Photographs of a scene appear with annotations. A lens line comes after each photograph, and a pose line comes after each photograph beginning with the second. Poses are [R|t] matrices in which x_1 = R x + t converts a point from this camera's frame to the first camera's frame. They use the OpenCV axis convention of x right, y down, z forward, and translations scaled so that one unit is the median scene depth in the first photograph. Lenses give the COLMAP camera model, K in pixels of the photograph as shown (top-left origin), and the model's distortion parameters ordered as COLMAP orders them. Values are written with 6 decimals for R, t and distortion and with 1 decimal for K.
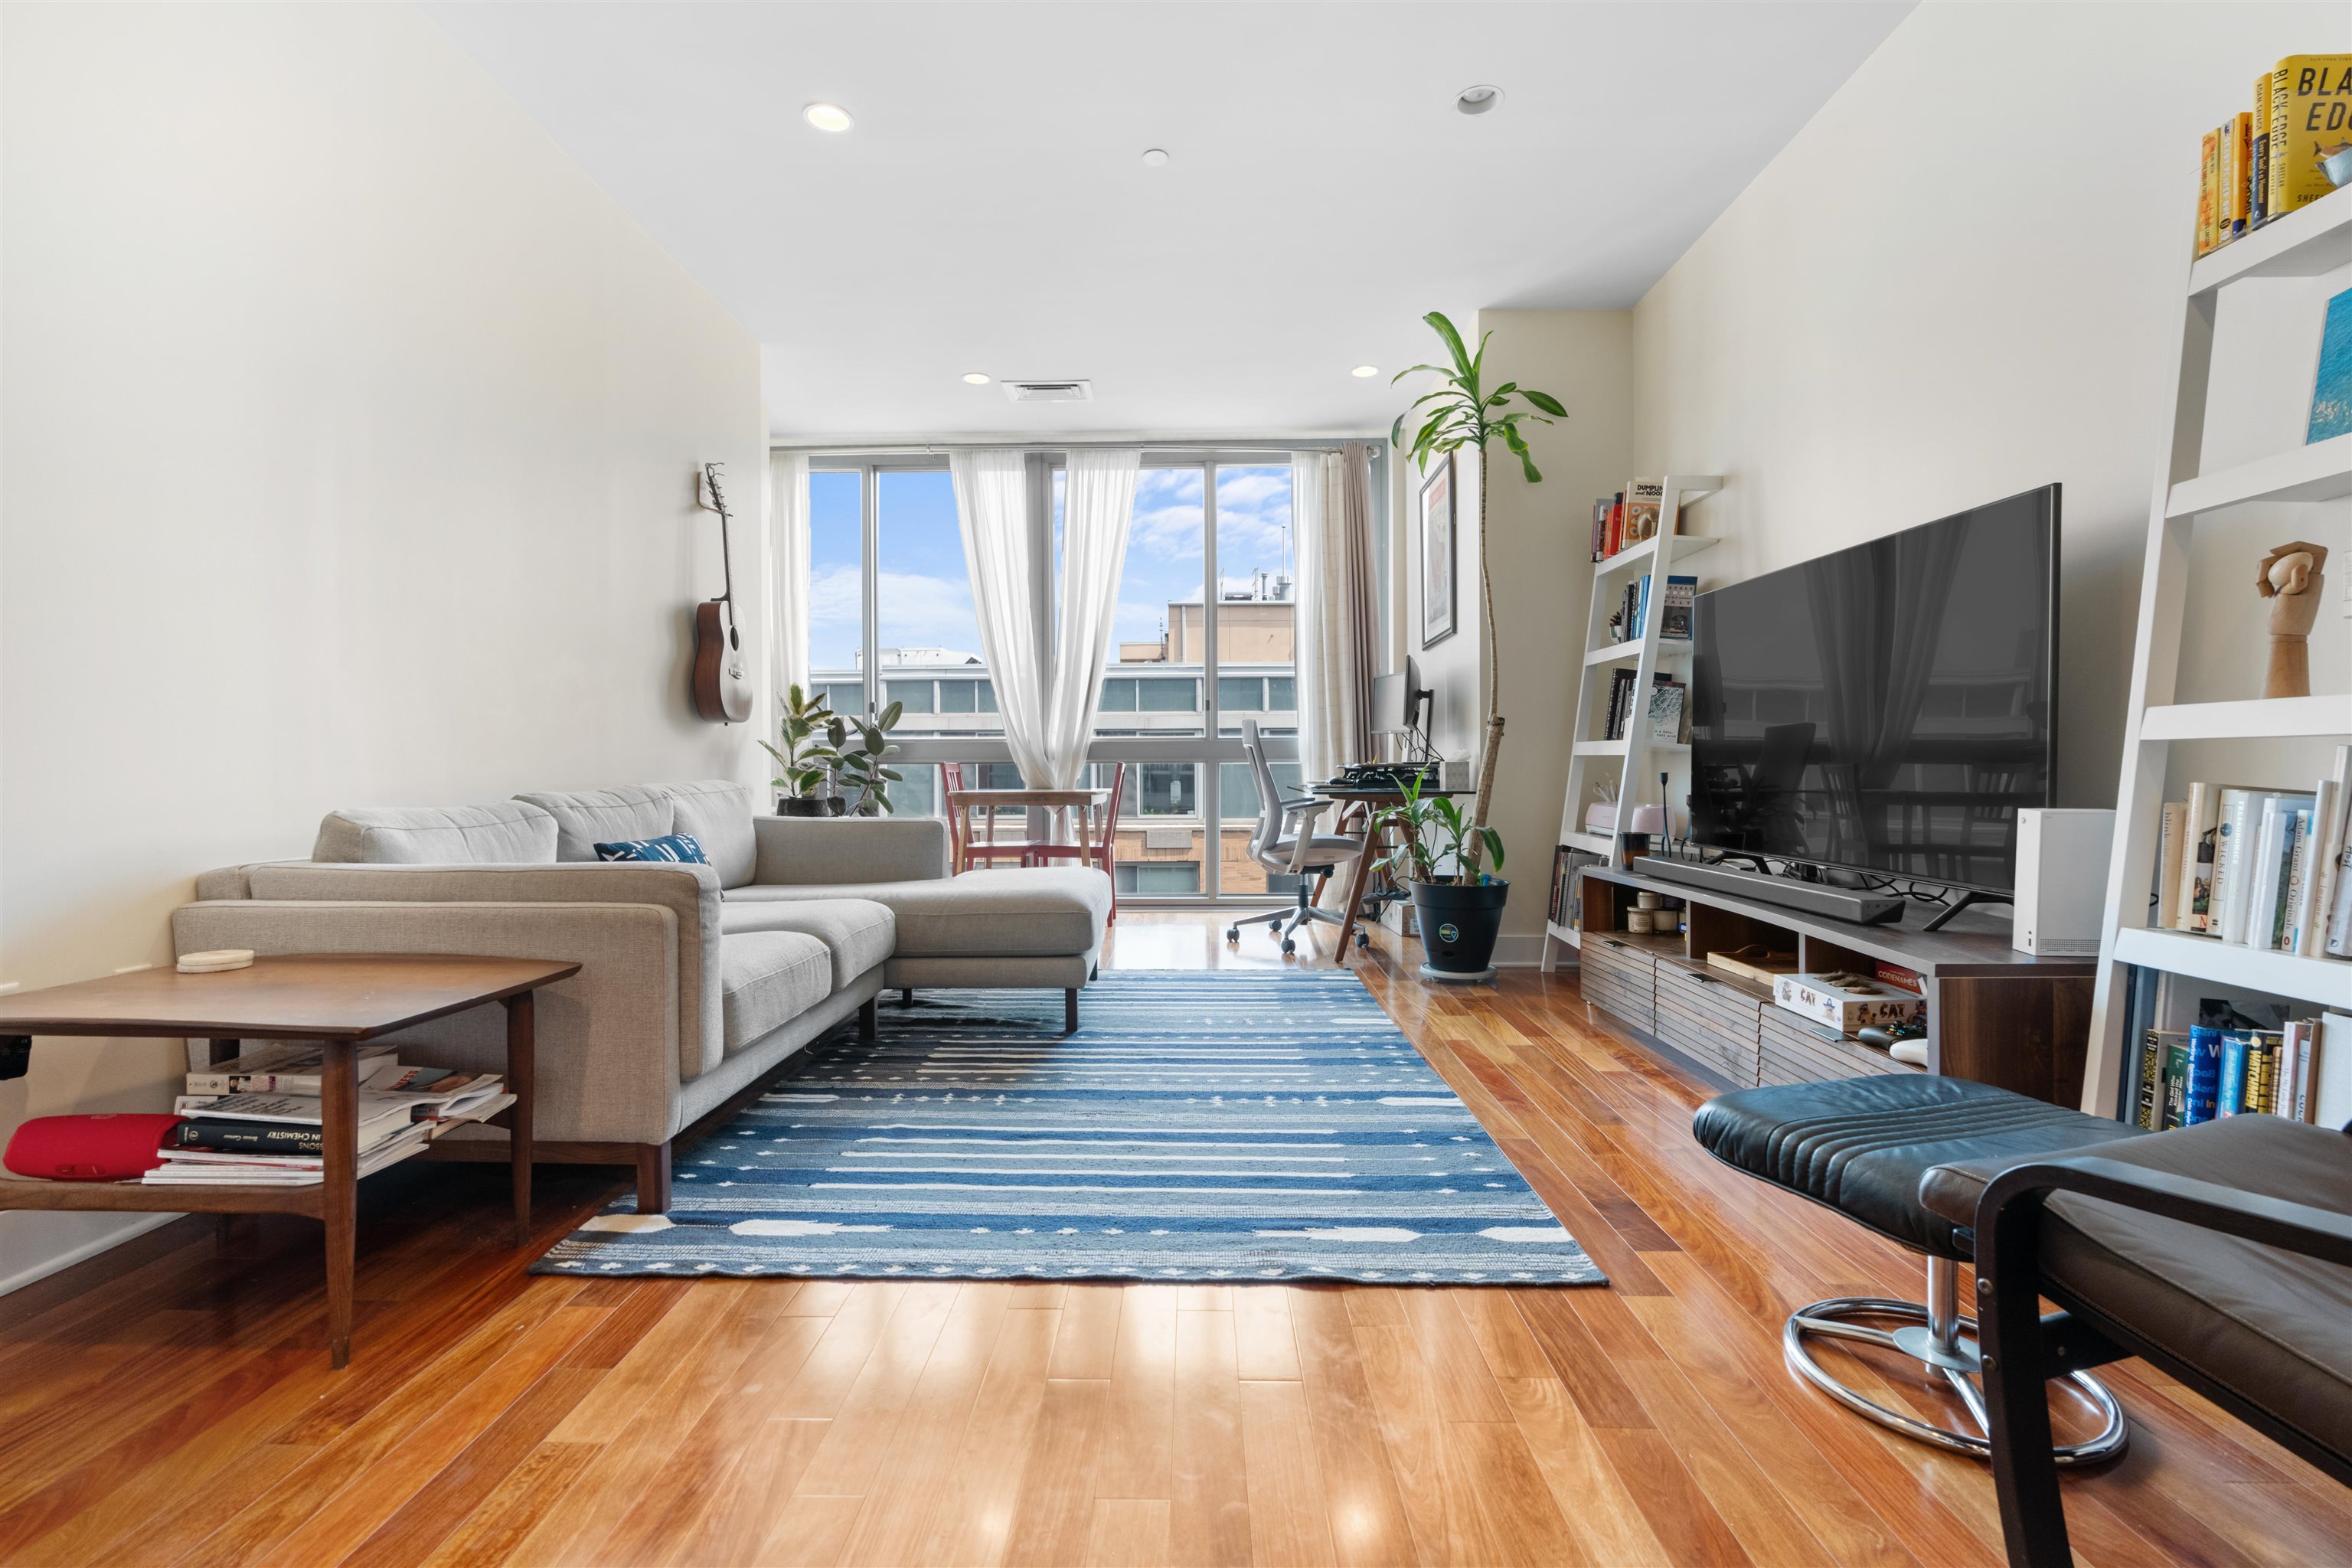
lens RADIAL K [[1062.6, 0, 1169.4], [0, 1062.6, 784.3], [0, 0, 1]] dist [-0.005378, 0.001835]
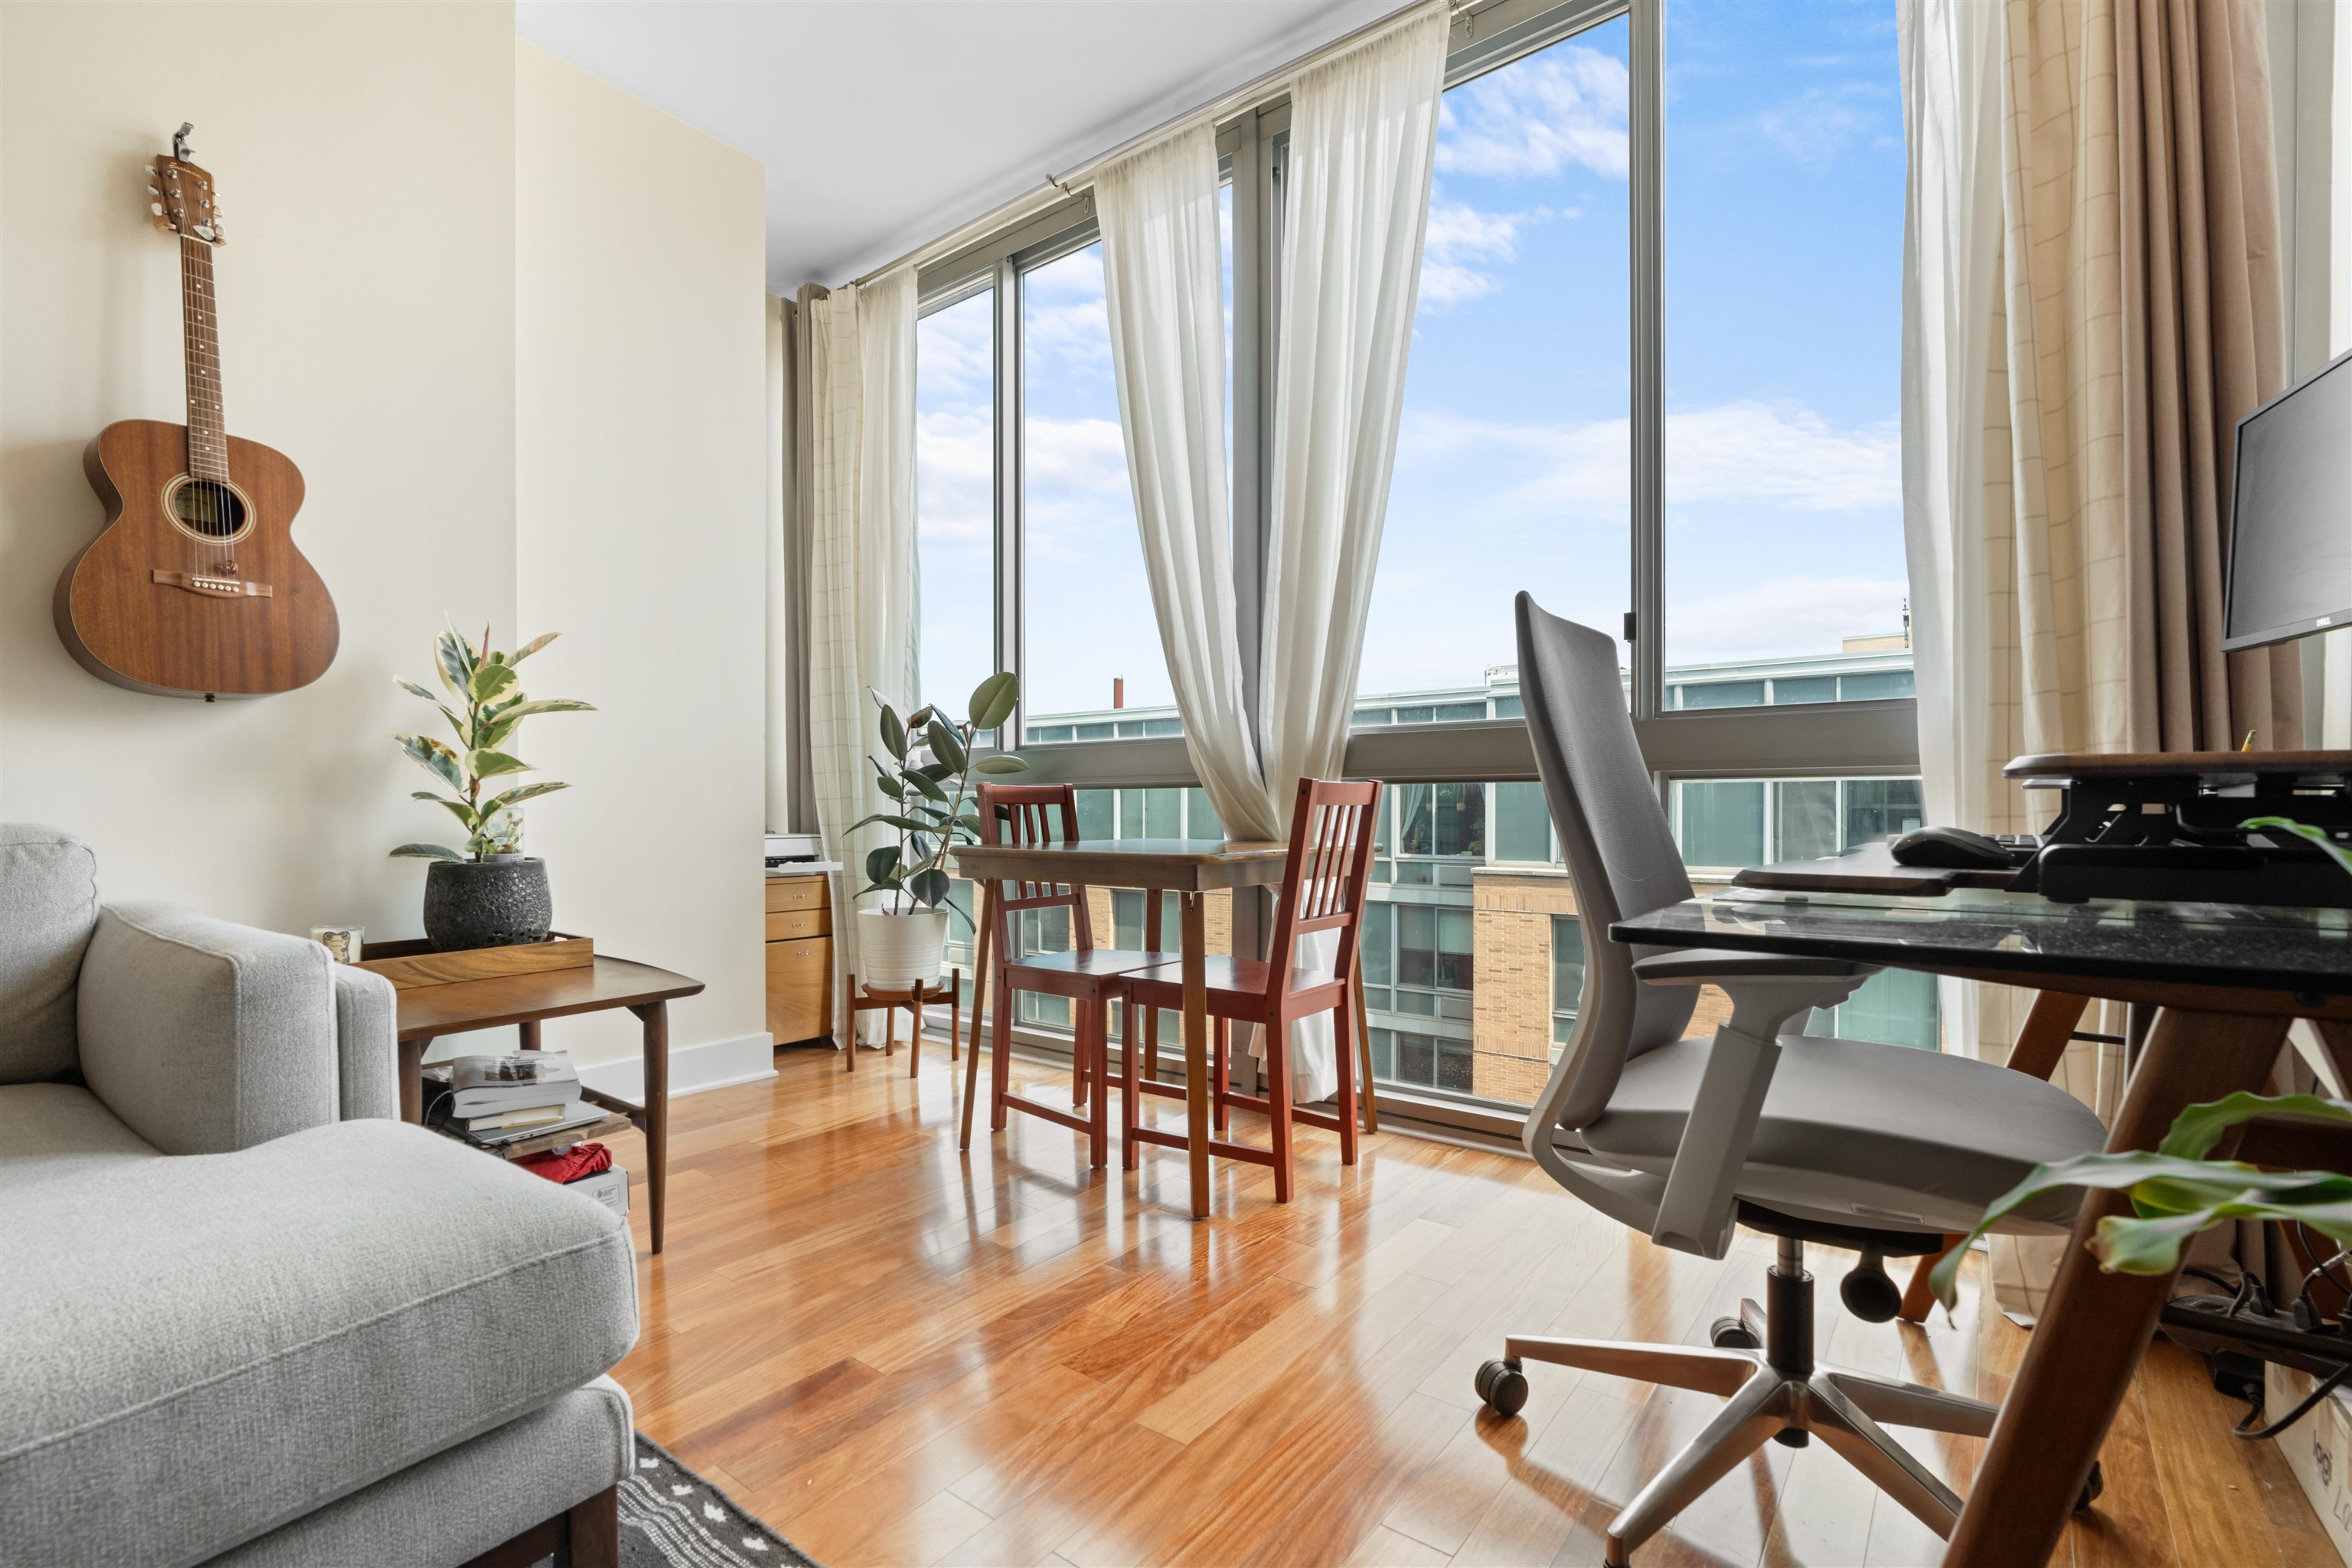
lens RADIAL K [[1070.1, 0, 1161.4], [0, 1070.1, 814.3], [0, 0, 1]] dist [-0.000108, 0.000377]
pose [[0.803061, 0.006471, -0.595862, 0.235133], [-0.008301, 0.999965, -0.000328, -0.012122], [0.595839, 0.005209, 0.803087, 1.094278]]
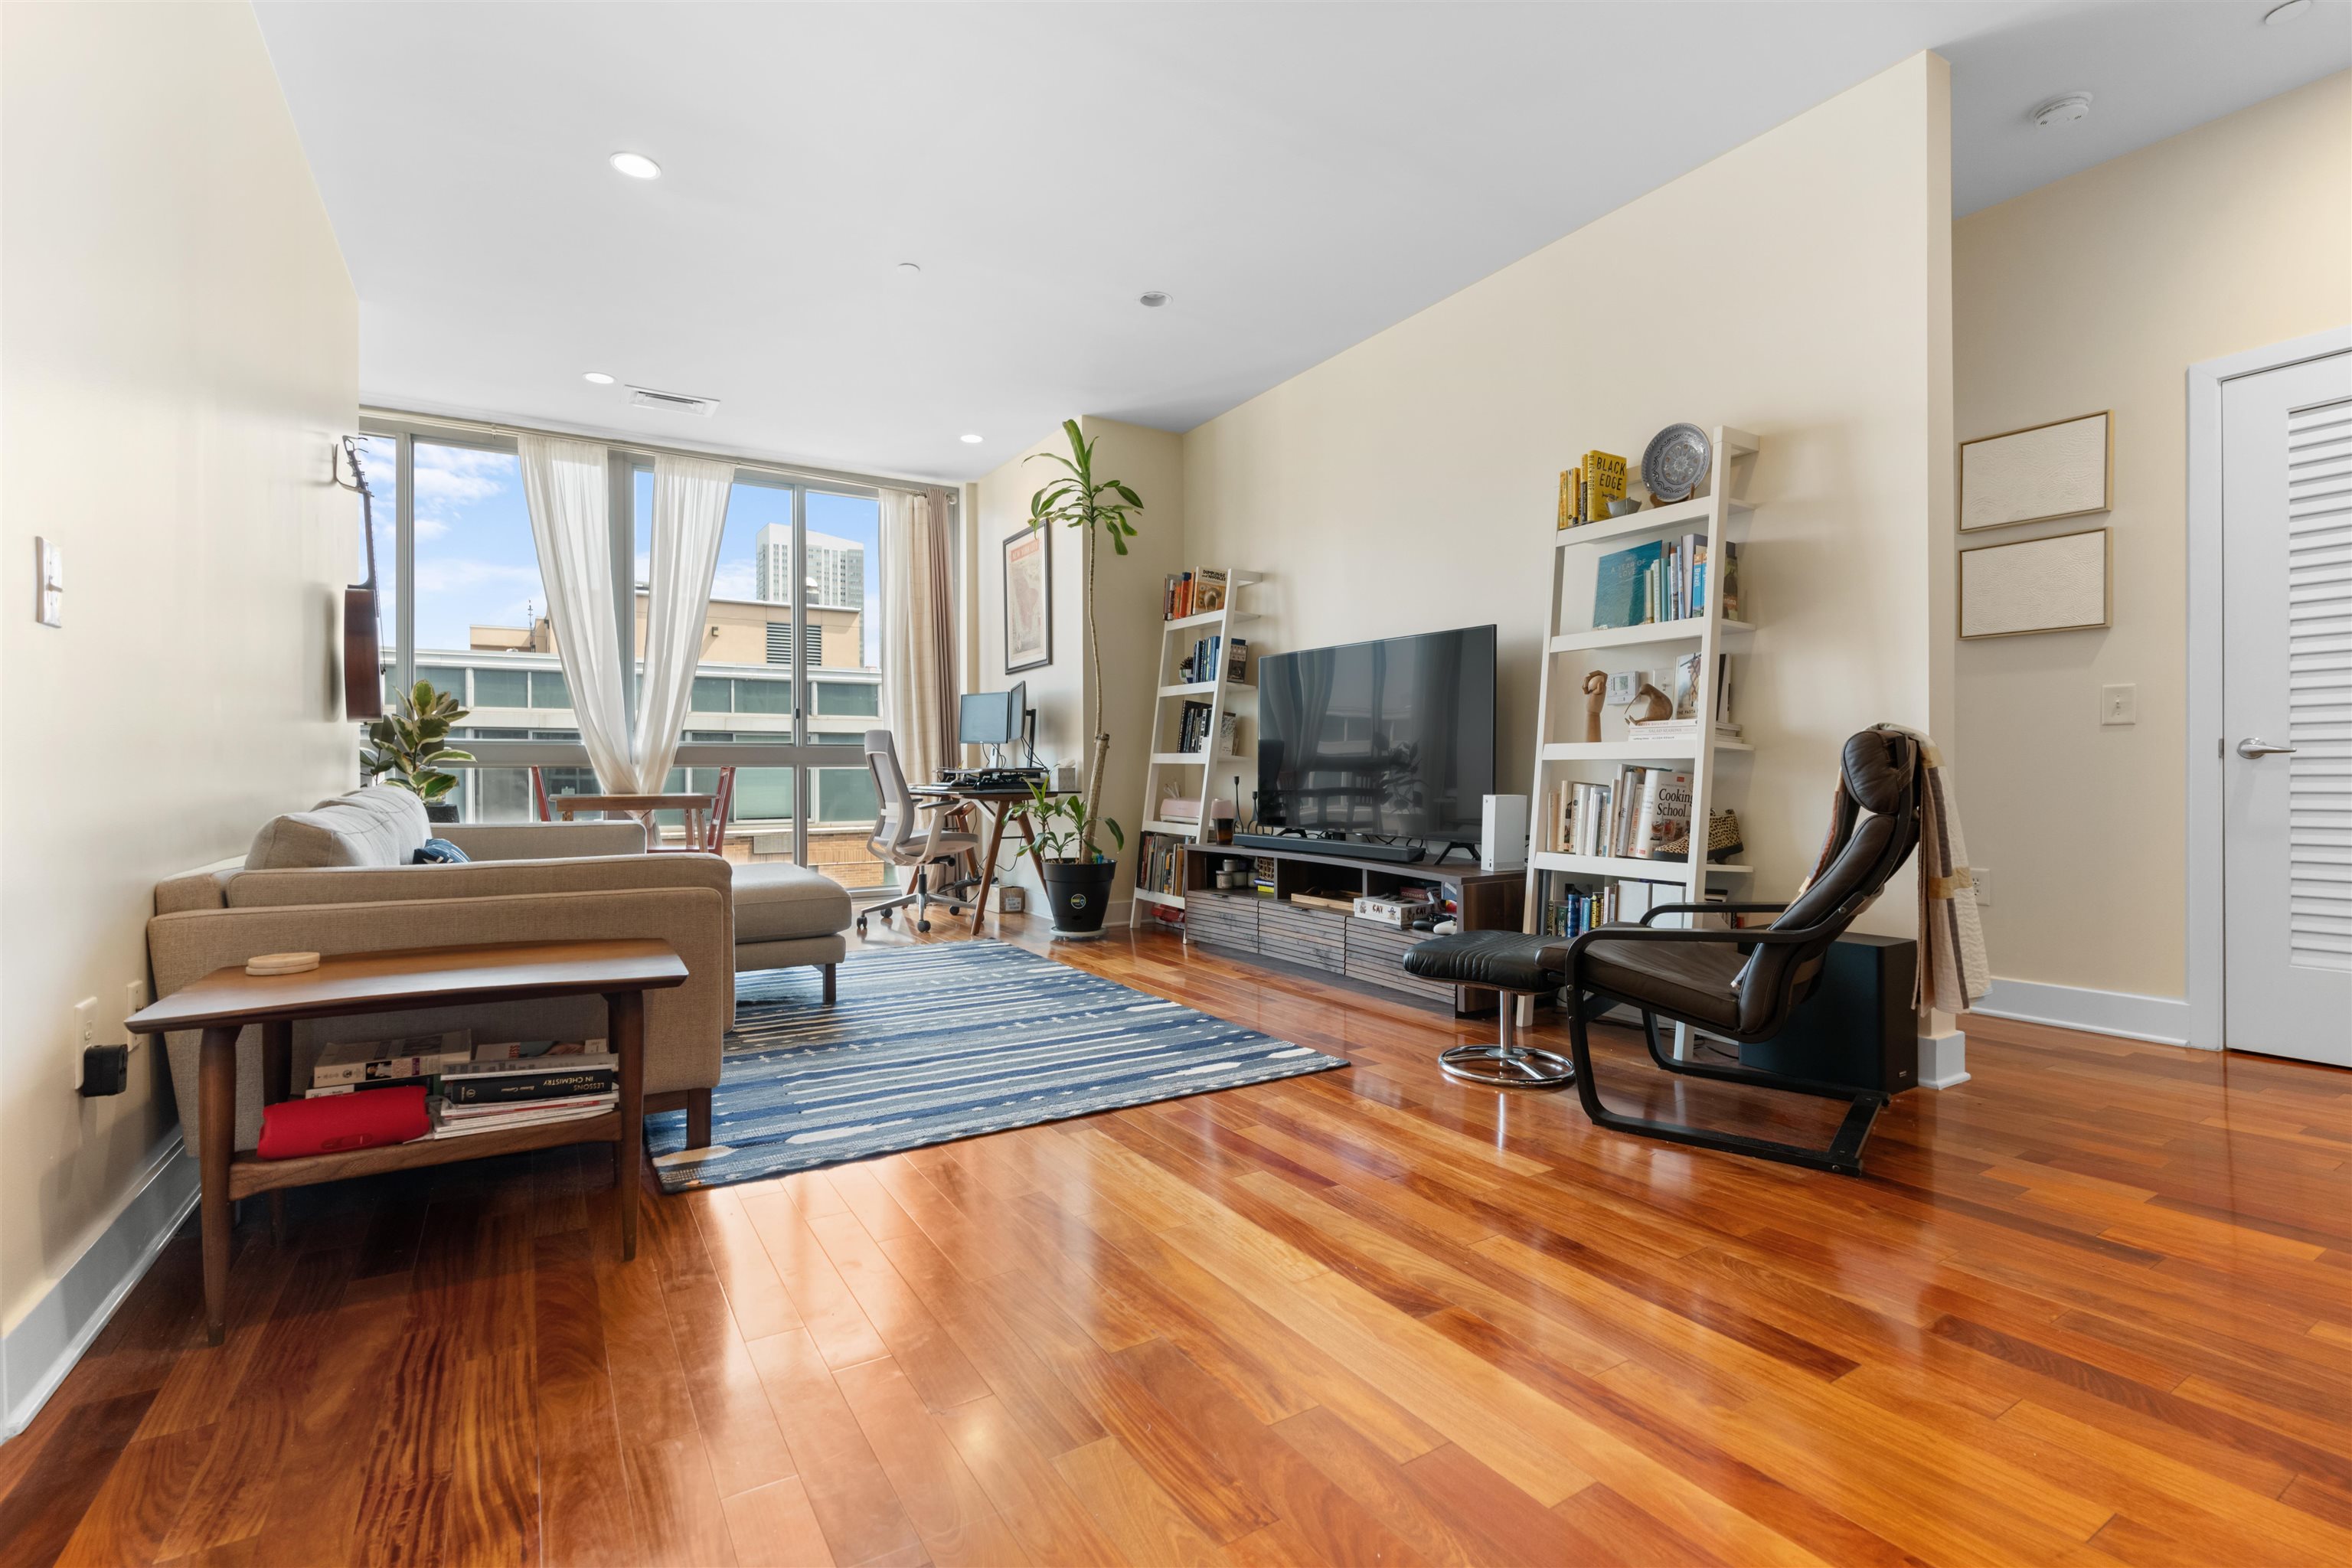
lens RADIAL K [[1057.8, 0, 1172.0], [0, 1057.8, 774.4], [0, 0, 1]] dist [-0.003877, 0.000295]
pose [[0.840607, 0.000324, 0.541646, -0.406789], [0.006716, 0.999917, -0.011021, 0.001785], [-0.541604, 0.012902, 0.840535, -0.169377]]
